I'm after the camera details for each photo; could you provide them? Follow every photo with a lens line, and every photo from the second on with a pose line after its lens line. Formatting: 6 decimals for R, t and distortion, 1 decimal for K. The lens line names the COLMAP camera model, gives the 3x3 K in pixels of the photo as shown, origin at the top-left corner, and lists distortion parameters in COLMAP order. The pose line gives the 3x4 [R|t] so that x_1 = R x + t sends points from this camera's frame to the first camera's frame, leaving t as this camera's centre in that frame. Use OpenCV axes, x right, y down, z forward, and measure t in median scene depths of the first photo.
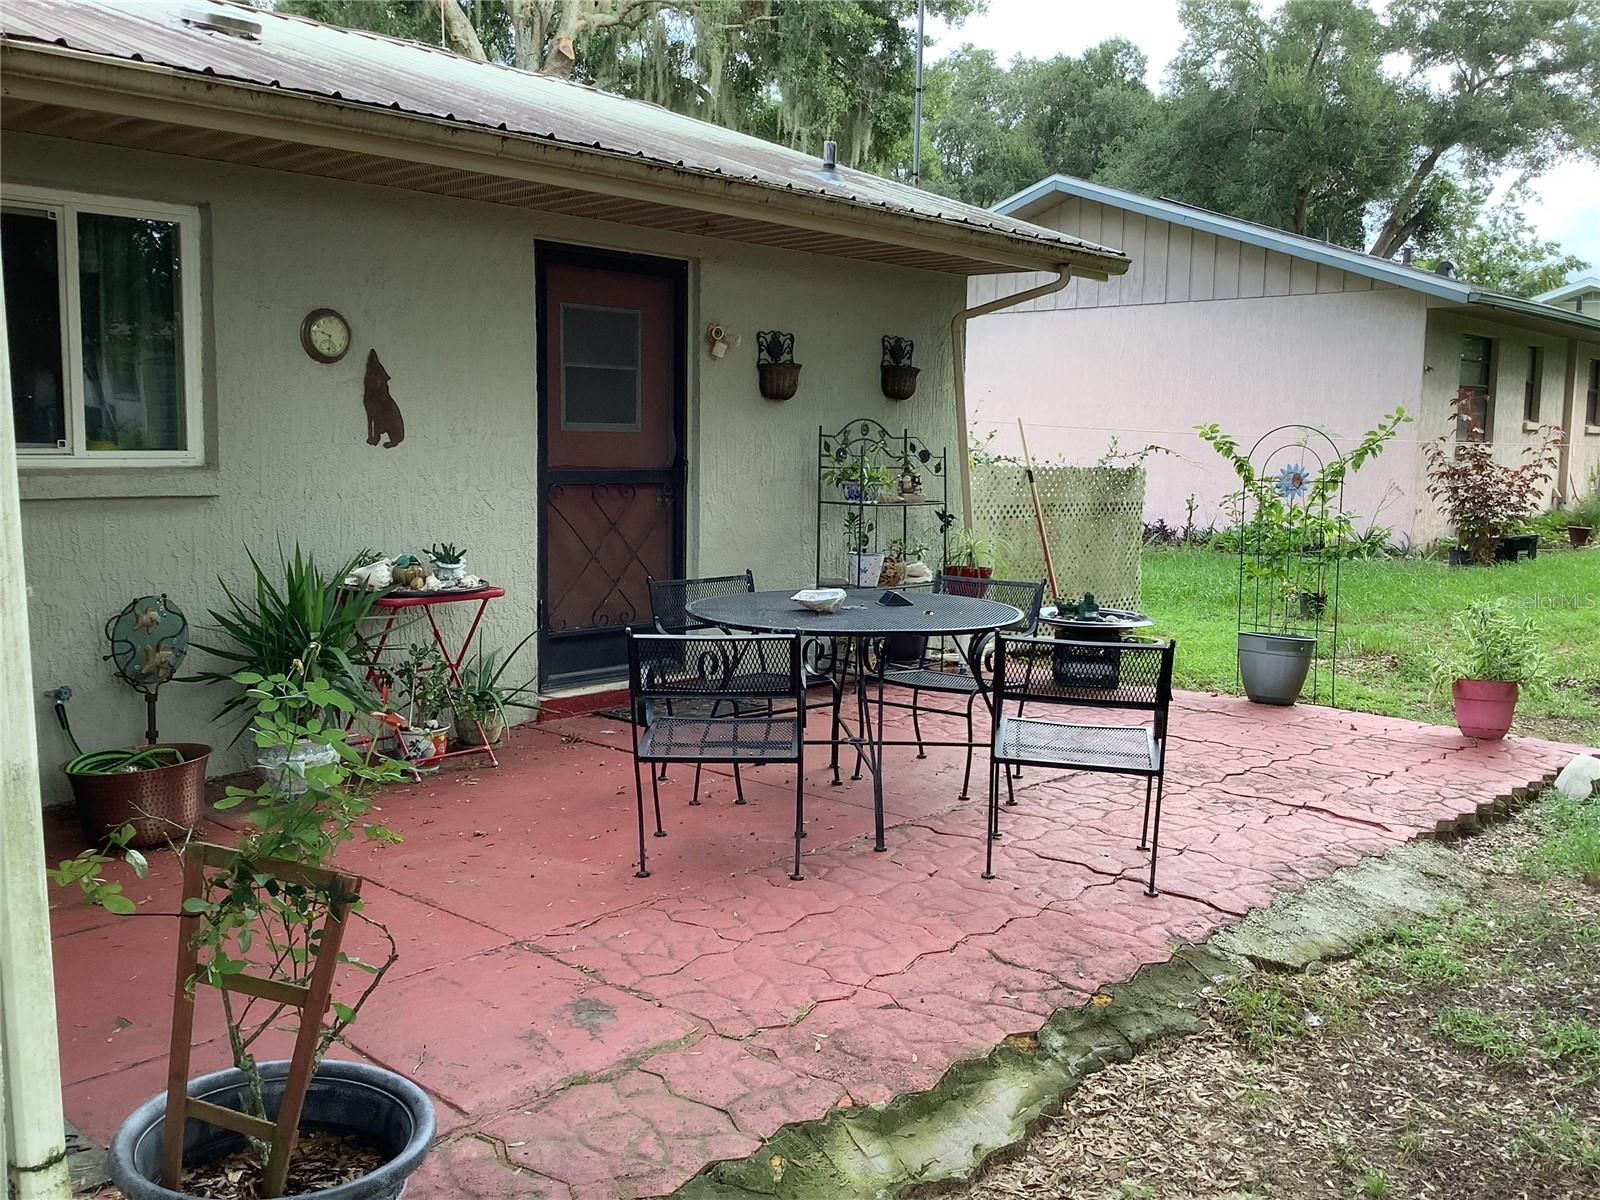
lens RADIAL K [[1435.0, 0, 806.0], [0, 1435.0, 595.4], [0, 0, 1]] dist [0.105960, -0.231355]
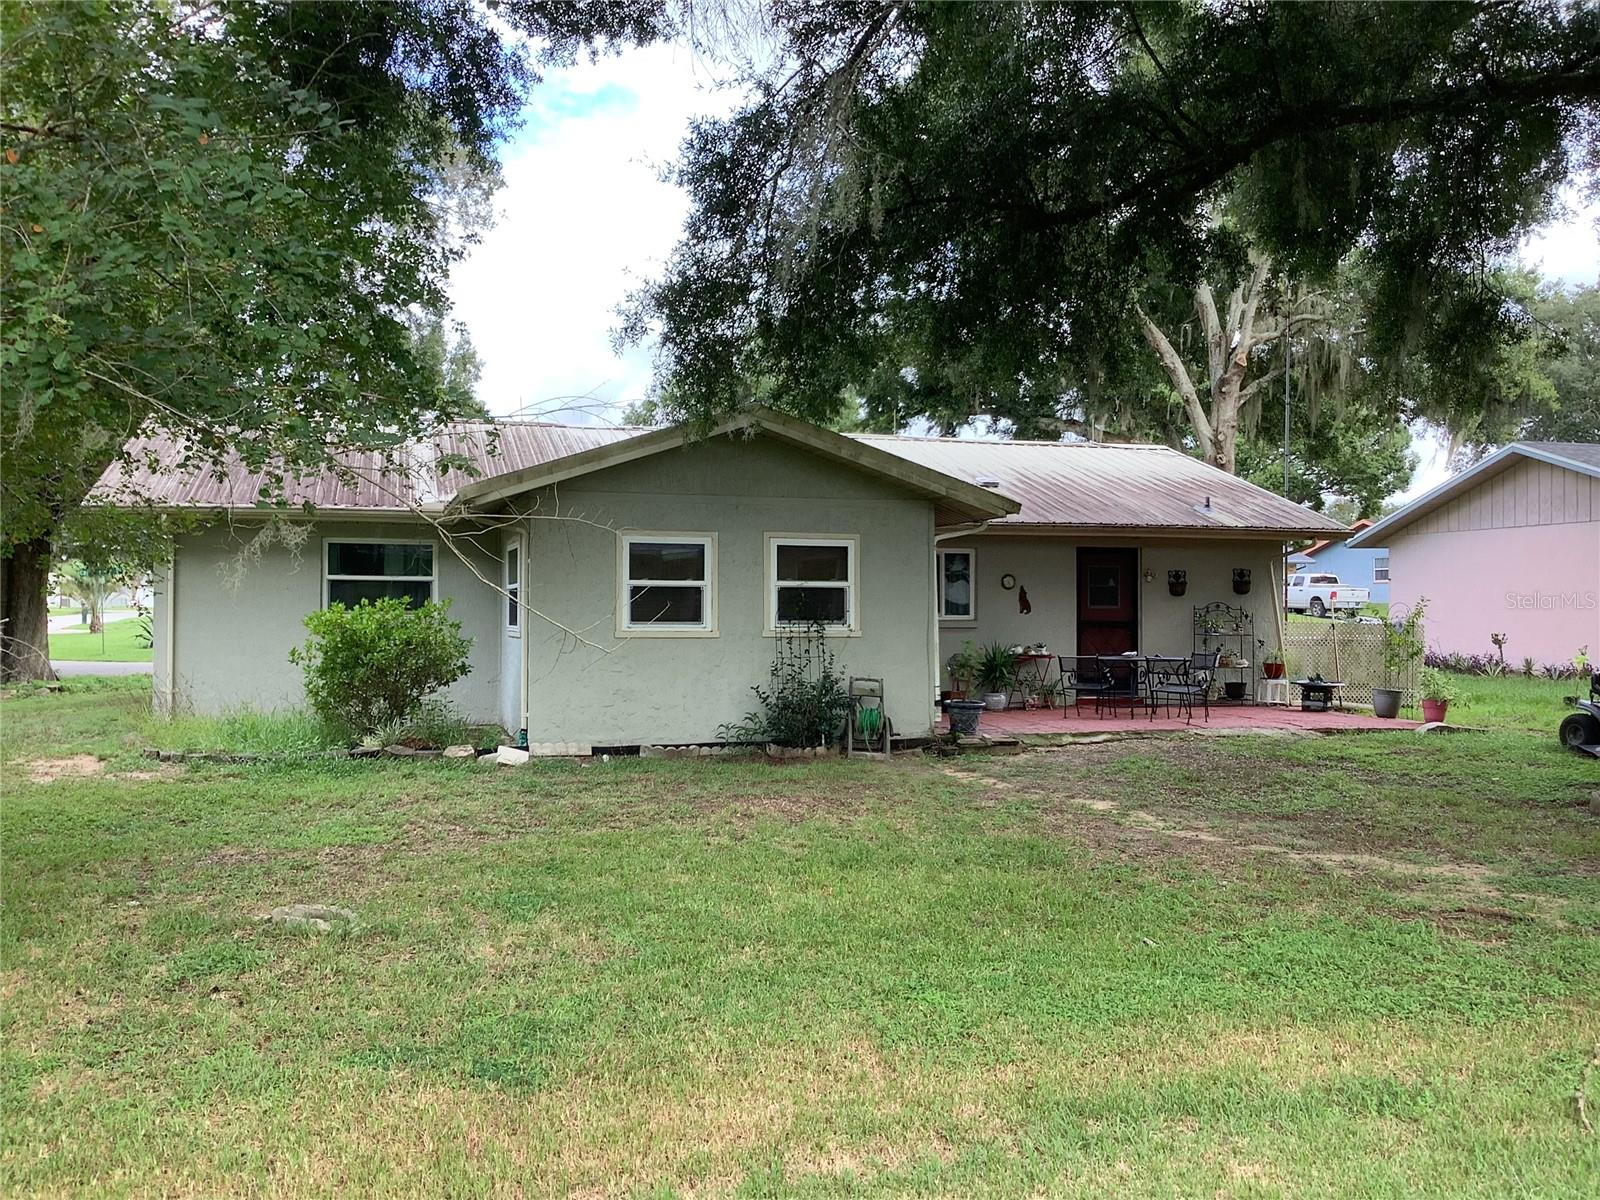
lens RADIAL K [[1435.0, 0, 806.0], [0, 1435.0, 595.4], [0, 0, 1]] dist [0.105960, -0.231355]
pose [[0.851044, -0.018655, -0.524764, 0.682464], [-0.048265, 0.992359, -0.113553, 0.171124], [0.522872, 0.121966, 0.843640, -1.380954]]
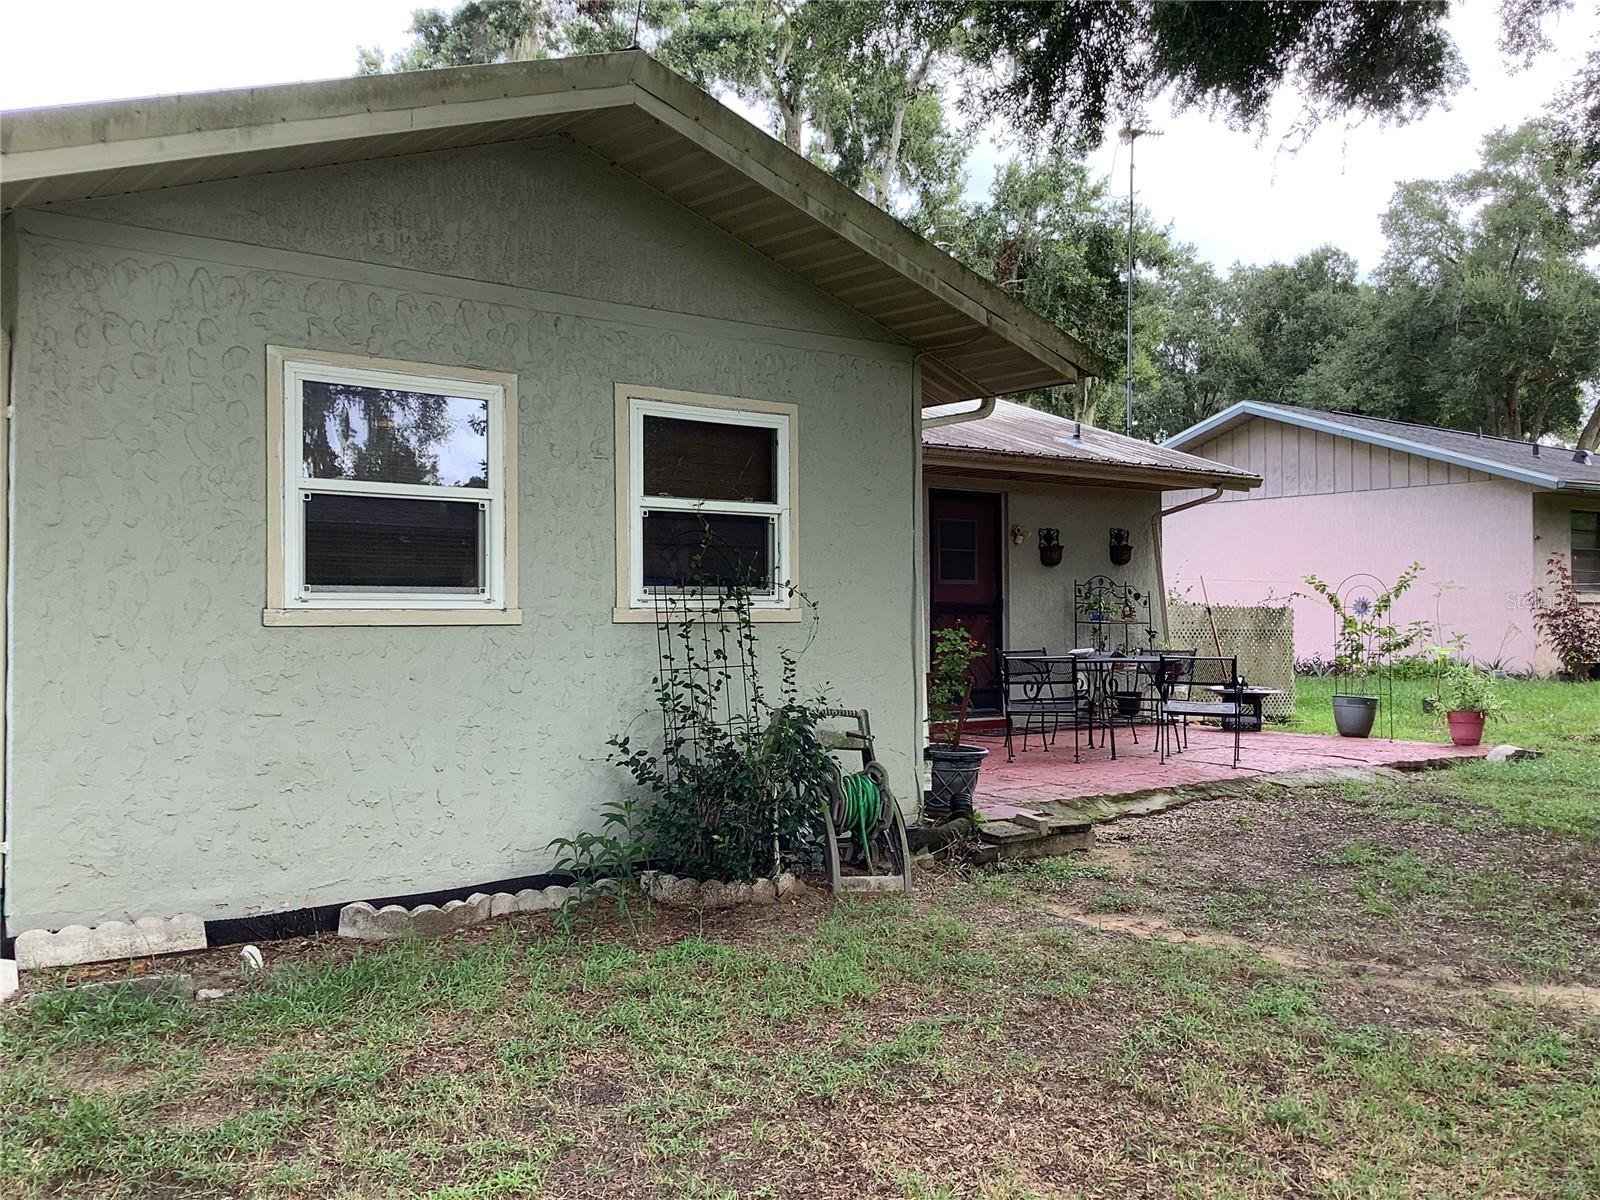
lens RADIAL K [[1435.0, 0, 806.0], [0, 1435.0, 595.4], [0, 0, 1]] dist [0.105960, -0.231355]
pose [[0.986781, -0.022805, -0.160448, -0.028929], [0.002132, 0.991791, -0.127850, 0.110944], [0.162046, 0.125818, 0.978729, -0.687277]]
